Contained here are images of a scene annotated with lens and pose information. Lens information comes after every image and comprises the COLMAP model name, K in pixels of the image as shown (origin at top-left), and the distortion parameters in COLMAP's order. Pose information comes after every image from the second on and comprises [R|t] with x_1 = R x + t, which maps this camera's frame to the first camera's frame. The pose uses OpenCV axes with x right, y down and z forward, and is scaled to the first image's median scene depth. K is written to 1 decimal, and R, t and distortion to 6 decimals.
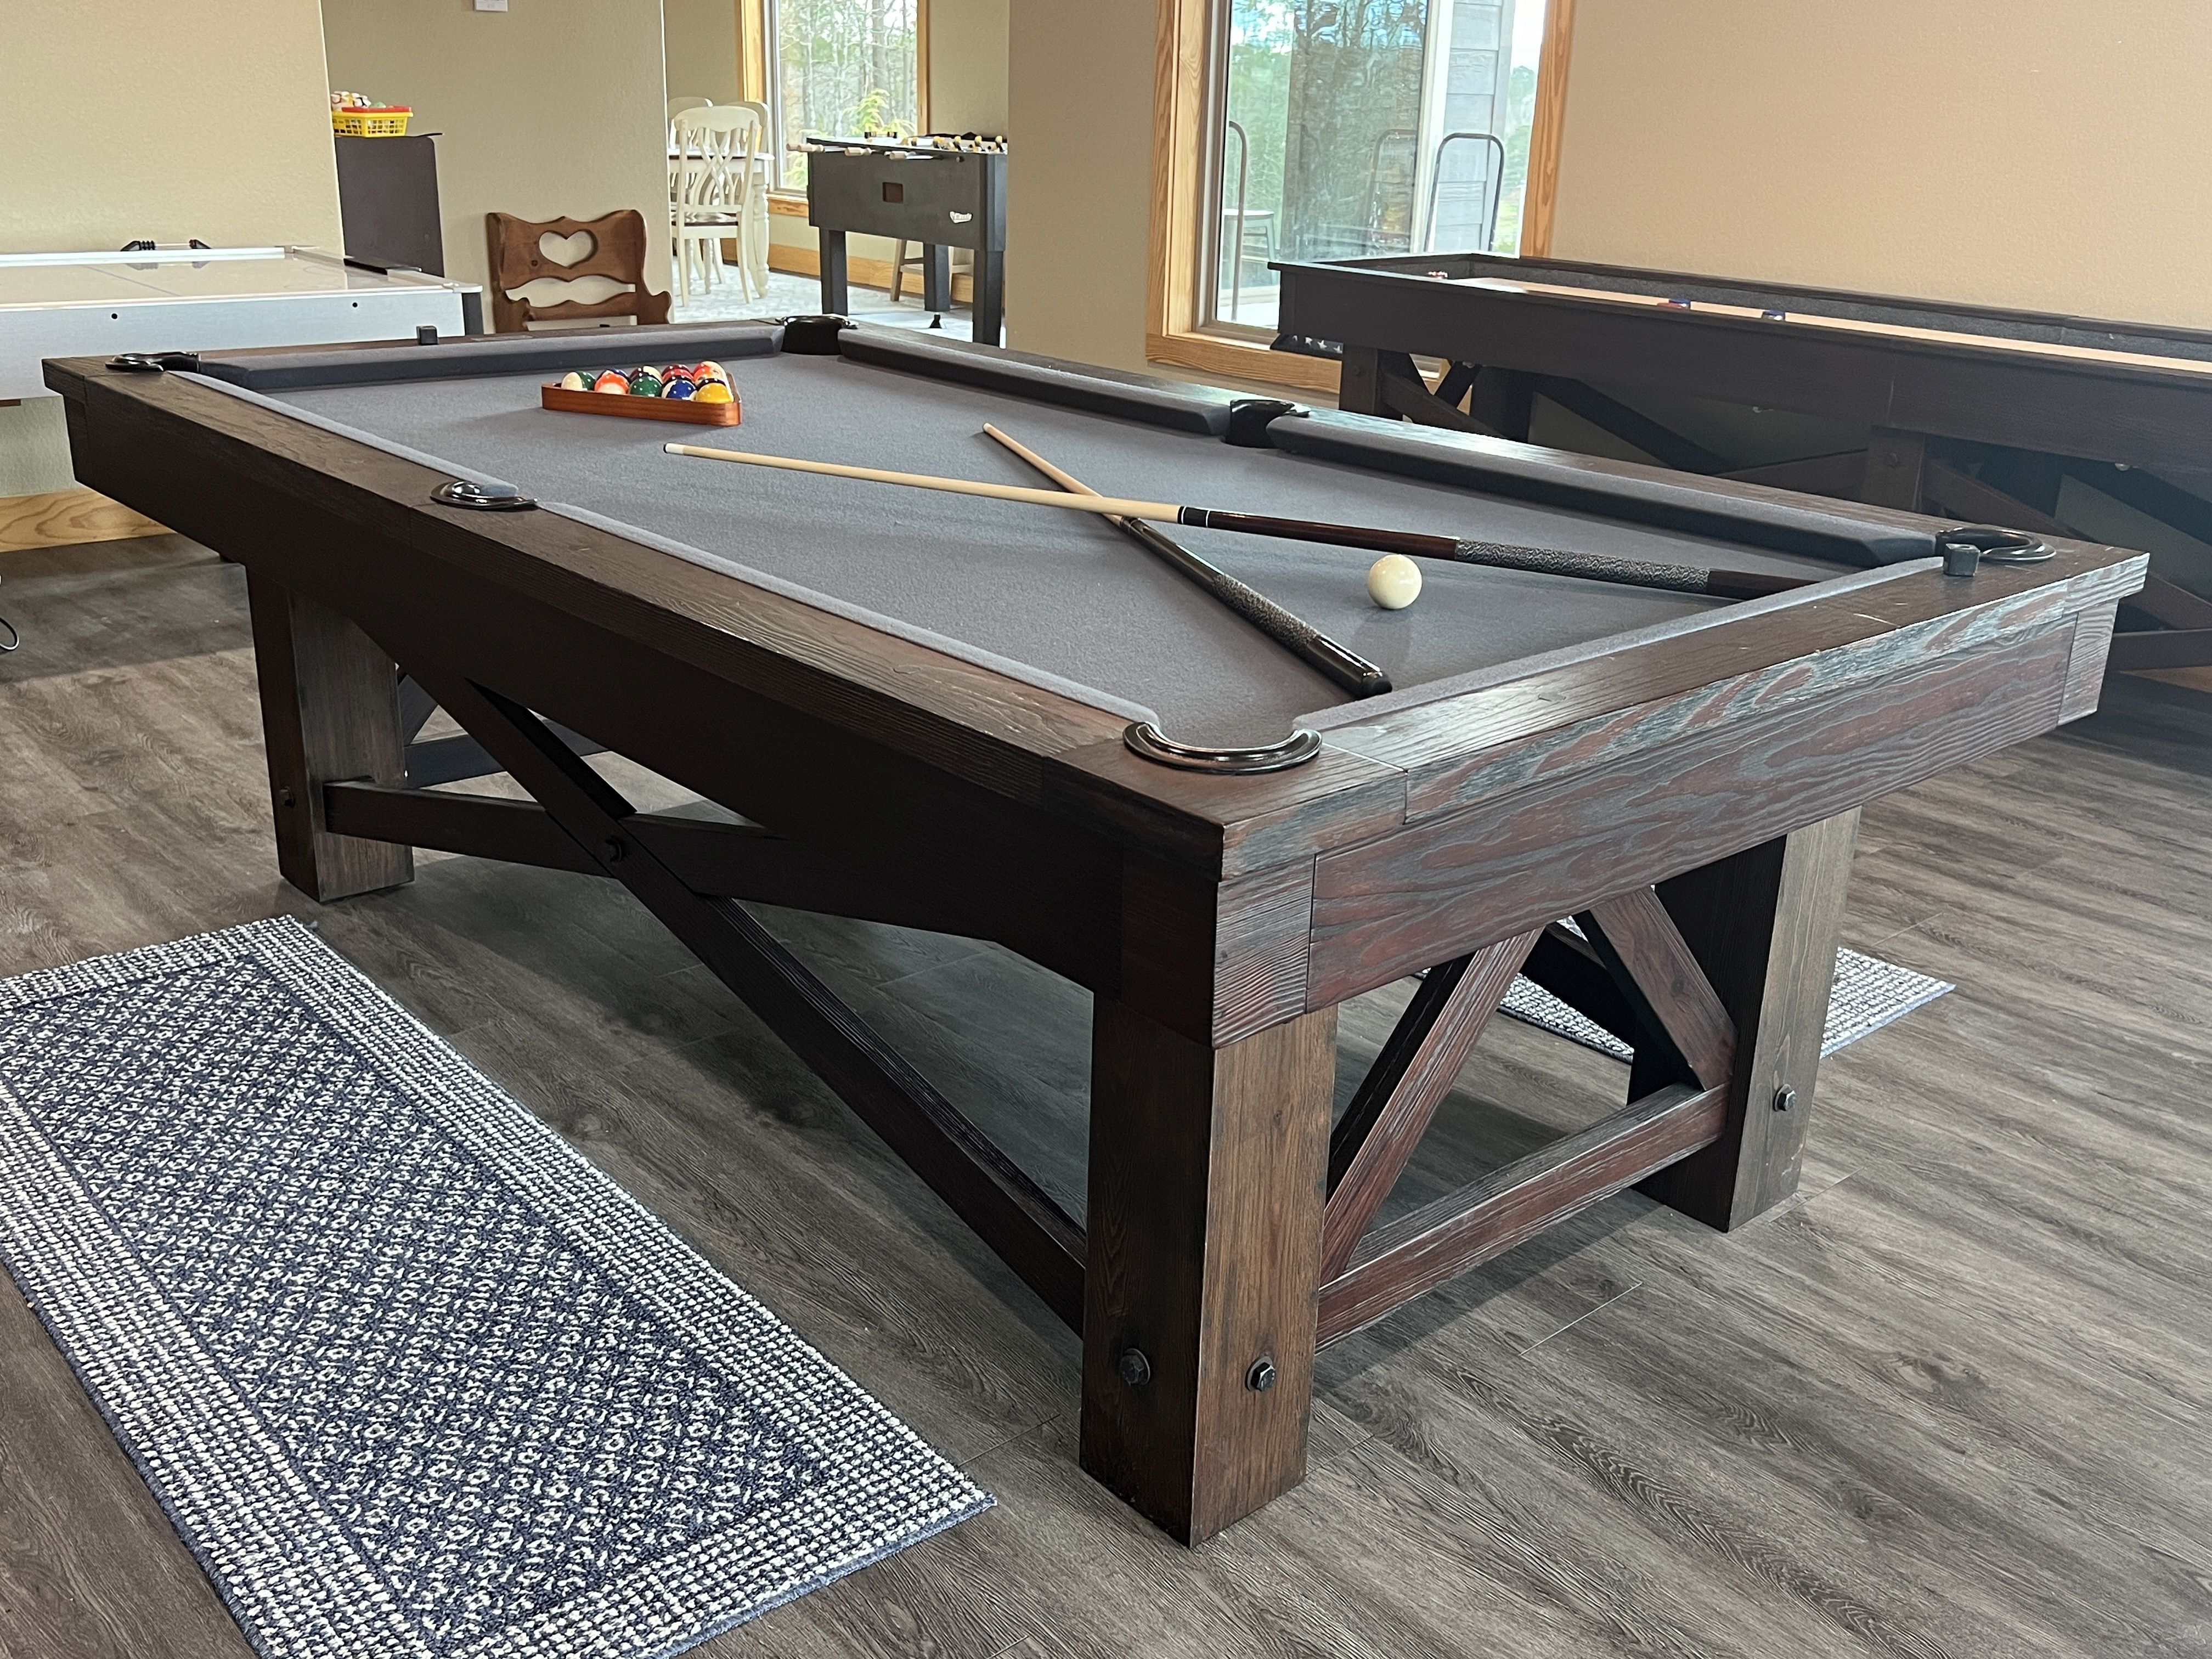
lens RADIAL K [[2063.7, 0, 1106.0], [0, 2063.7, 829.5], [0, 0, 1]] dist [0.005001, 0.003754]
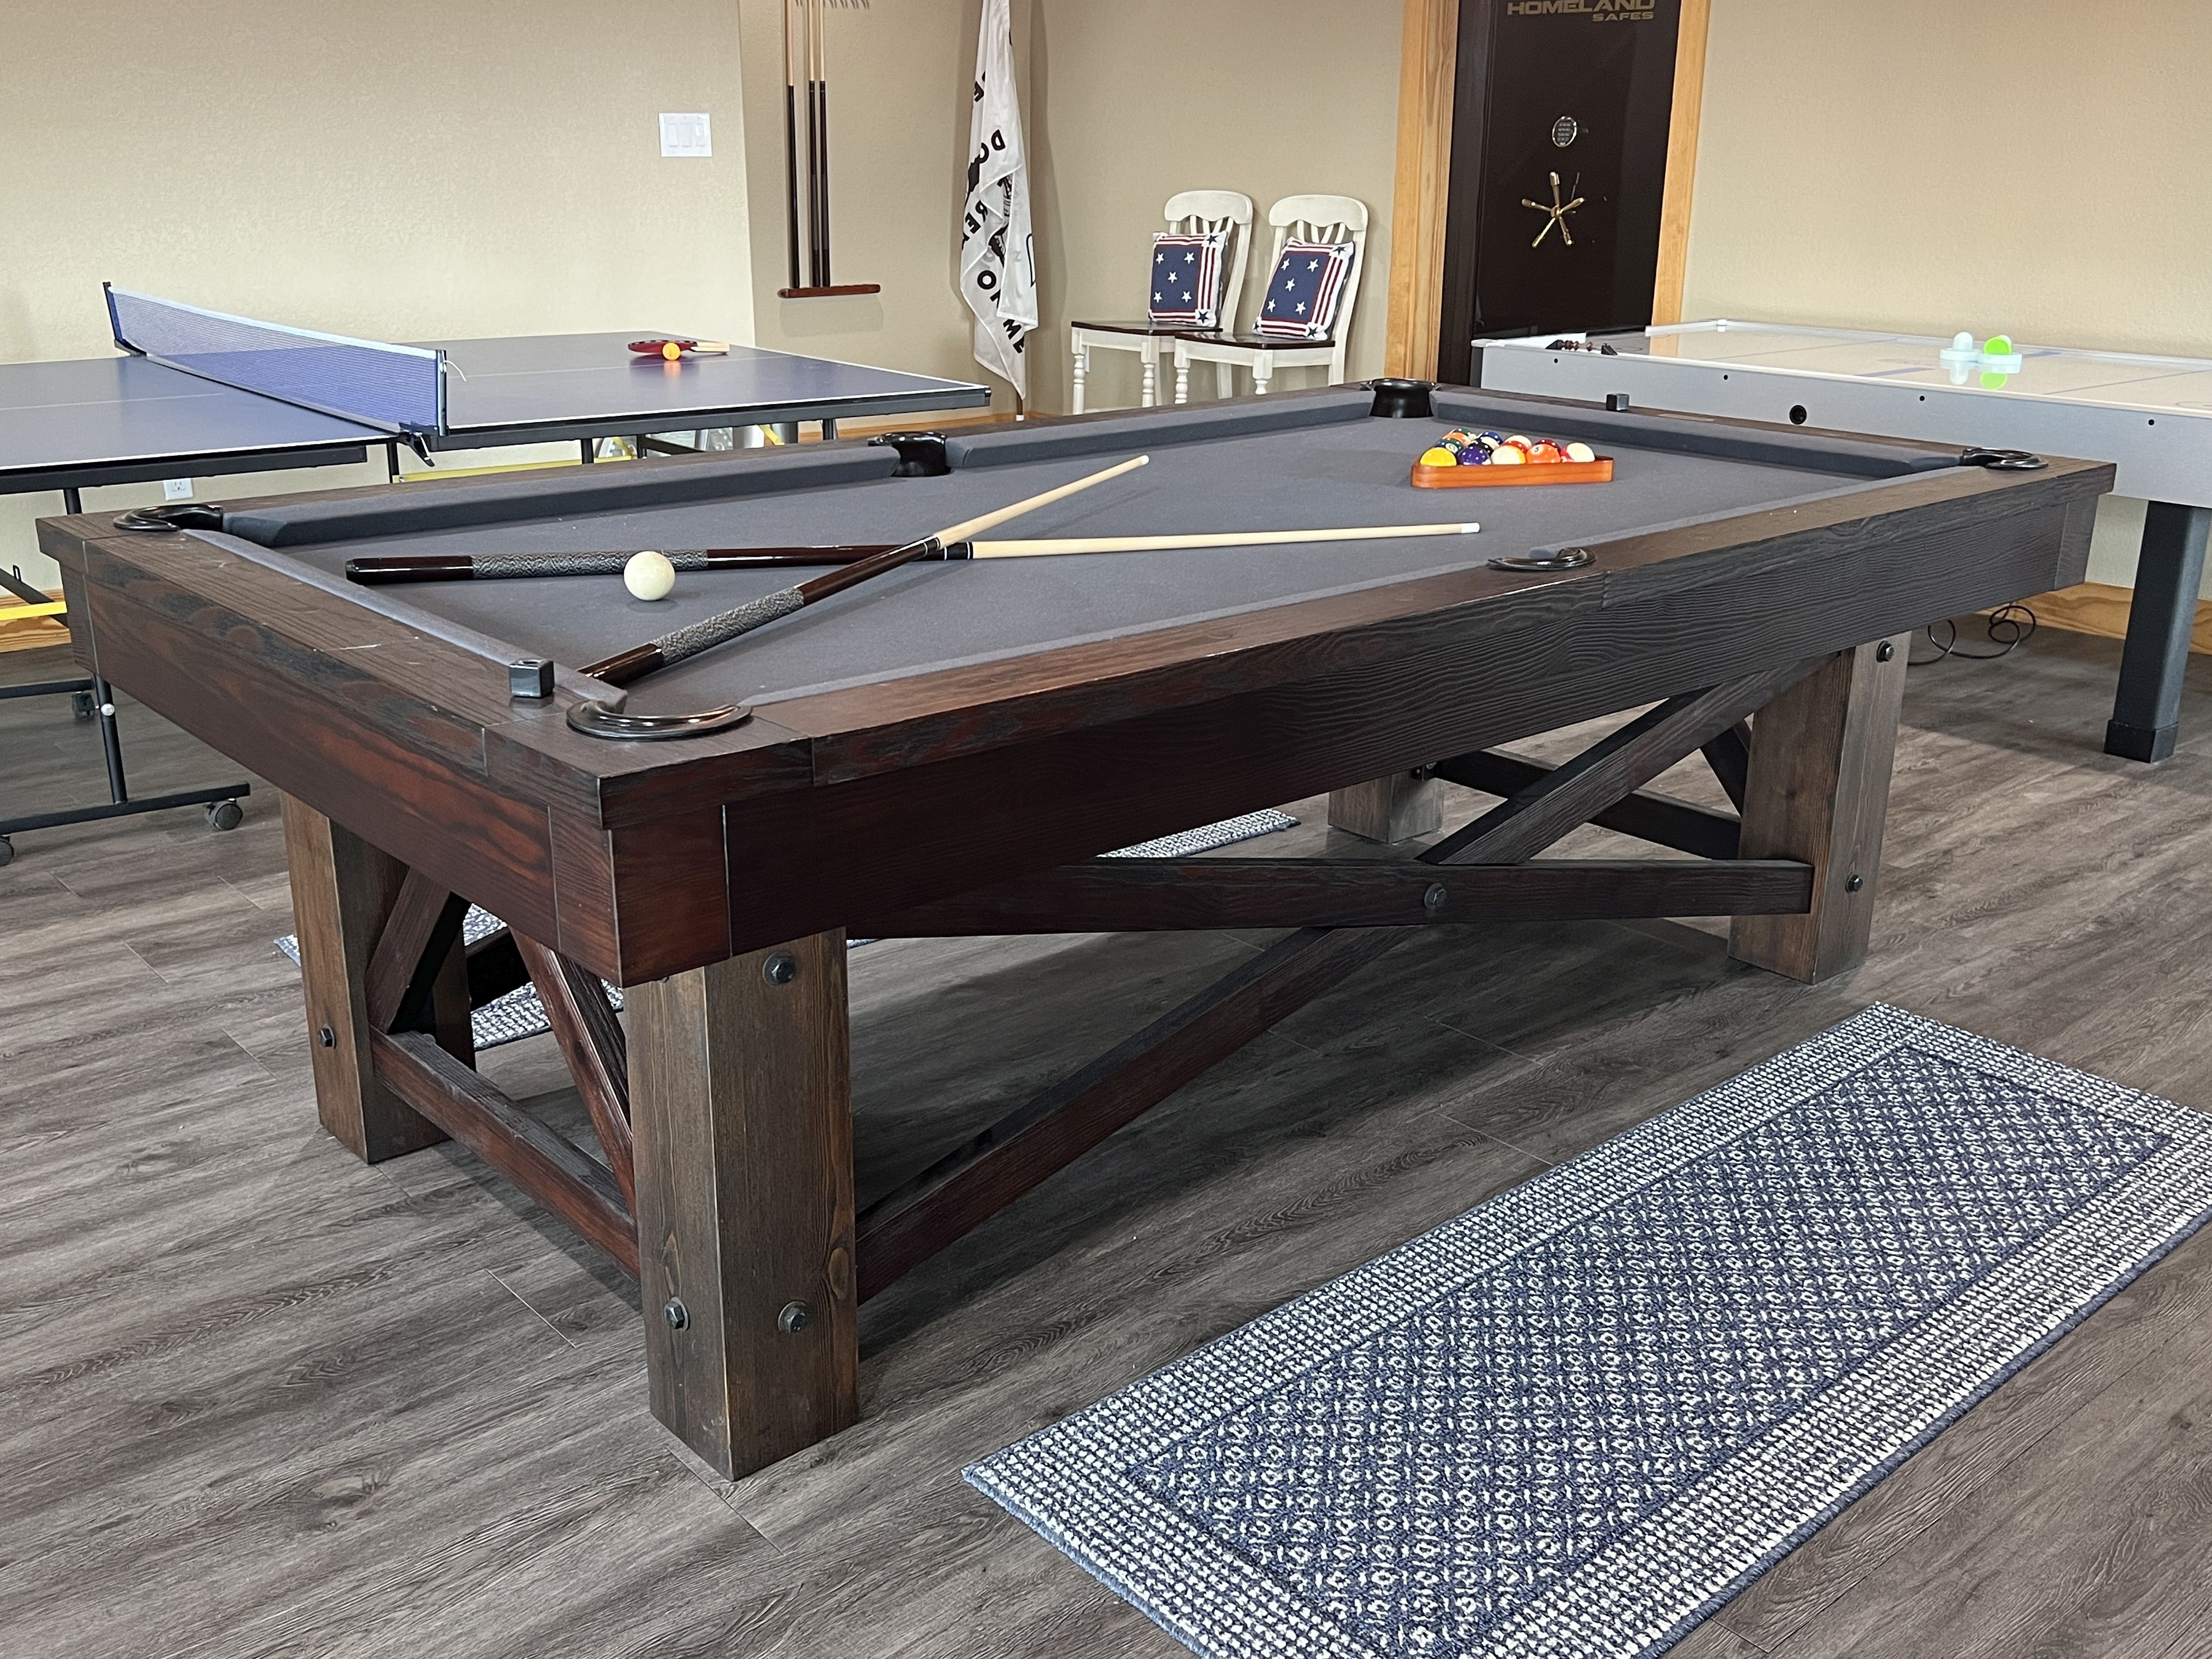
lens RADIAL K [[2063.7, 0, 1106.0], [0, 2063.7, 829.5], [0, 0, 1]] dist [0.005001, 0.003754]
pose [[0.007106, 0.290749, -0.956773, 1.228827], [-0.353797, 0.895641, 0.269545, -0.381460], [0.935295, 0.336588, 0.109231, 1.149600]]
